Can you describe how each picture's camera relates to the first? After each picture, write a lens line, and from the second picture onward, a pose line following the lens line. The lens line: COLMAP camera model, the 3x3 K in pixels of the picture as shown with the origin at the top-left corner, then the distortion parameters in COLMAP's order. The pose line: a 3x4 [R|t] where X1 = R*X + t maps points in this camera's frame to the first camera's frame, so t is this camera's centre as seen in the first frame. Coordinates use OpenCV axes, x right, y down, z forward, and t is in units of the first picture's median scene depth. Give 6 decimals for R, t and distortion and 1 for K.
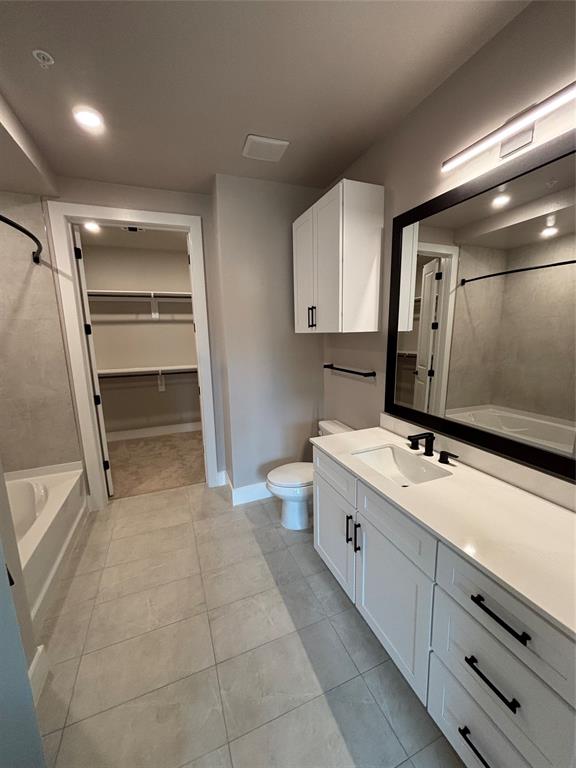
lens RADIAL K [[308.1, 0, 287.6], [0, 308.1, 385.2], [0, 0, 1]] dist [-0.000052, -0.000212]
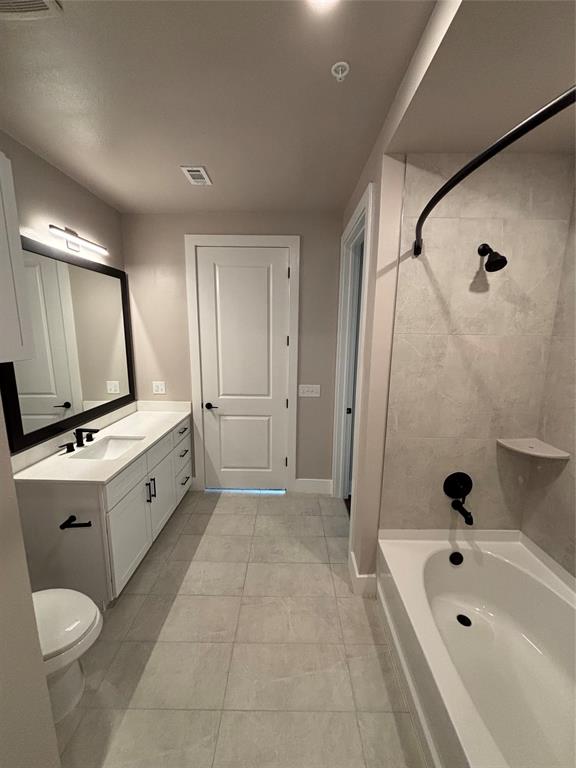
lens RADIAL K [[308.1, 0, 287.6], [0, 308.1, 385.2], [0, 0, 1]] dist [-0.000052, -0.000212]
pose [[-0.926420, -0.053792, 0.372629, -0.443090], [0.076169, 0.942494, 0.325427, -0.200216], [-0.368706, 0.329865, -0.869048, 0.923569]]
